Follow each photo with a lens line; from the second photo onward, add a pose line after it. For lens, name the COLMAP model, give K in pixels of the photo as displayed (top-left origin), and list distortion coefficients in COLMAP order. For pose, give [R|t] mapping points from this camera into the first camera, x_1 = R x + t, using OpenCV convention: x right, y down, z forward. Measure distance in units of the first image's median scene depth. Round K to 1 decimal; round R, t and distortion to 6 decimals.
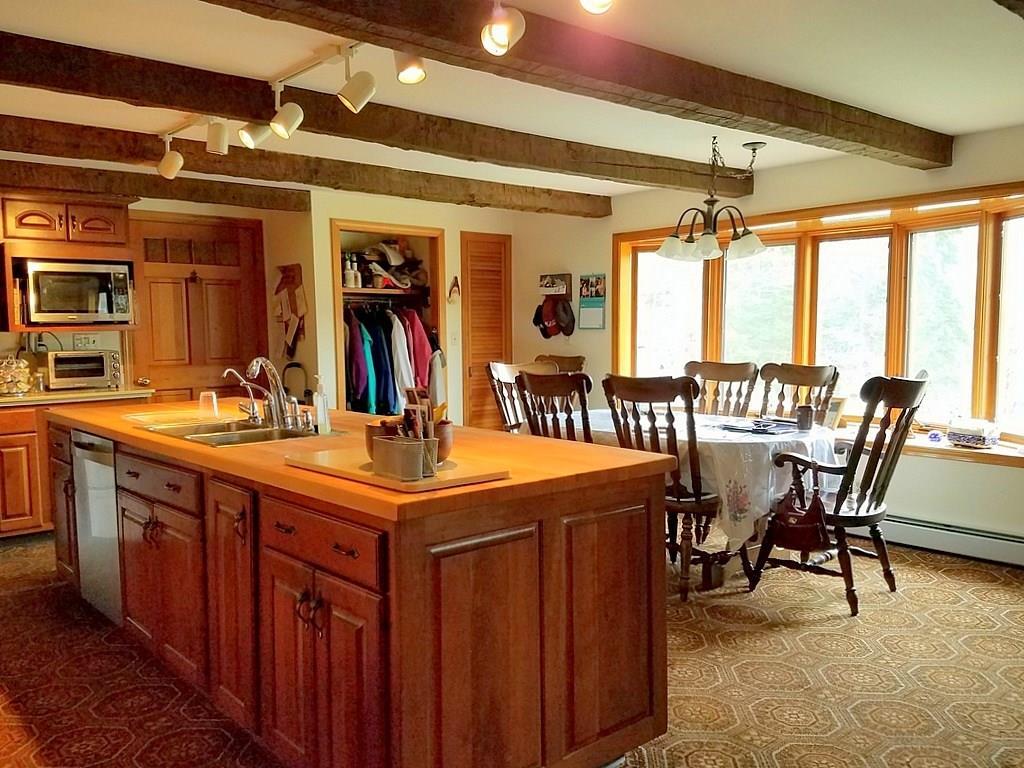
lens RADIAL K [[808.5, 0, 512.5], [0, 808.5, 384.0], [0, 0, 1]] dist [0.139967, -0.176619]
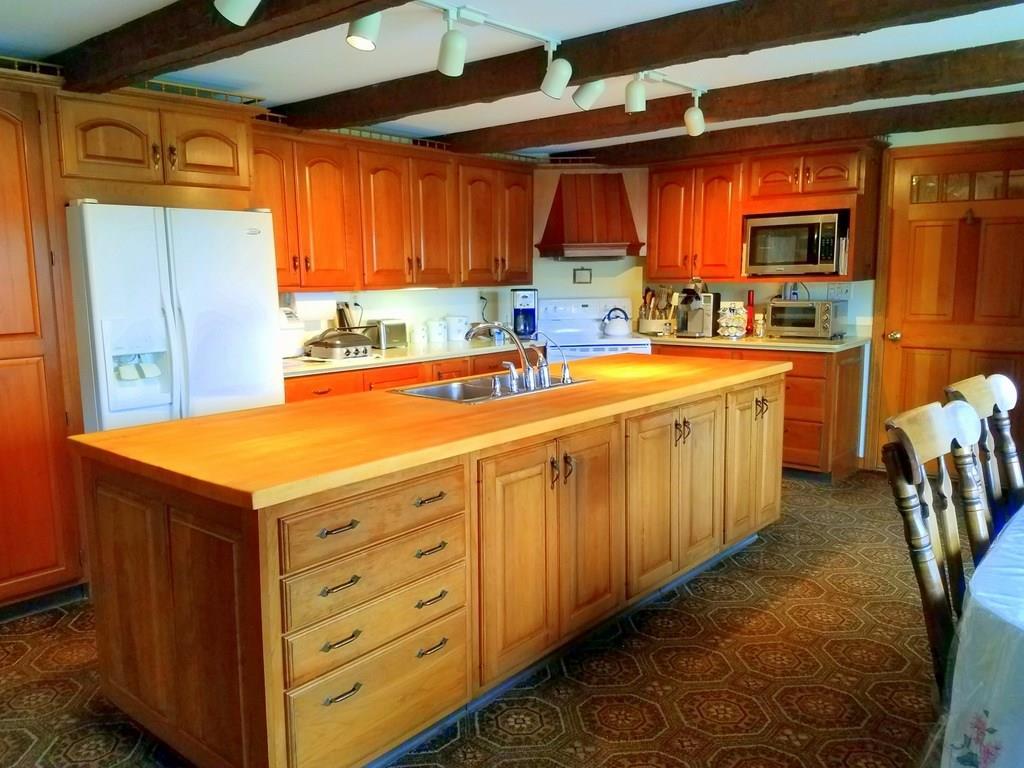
lens RADIAL K [[808.5, 0, 511.4], [0, 808.5, 385.6], [0, 0, 1]] dist [0.139967, -0.176619]
pose [[0.211170, 0.150574, -0.965782, 0.722085], [-0.069611, 0.987871, 0.138797, -0.093851], [0.974967, 0.037919, 0.219091, 0.757179]]
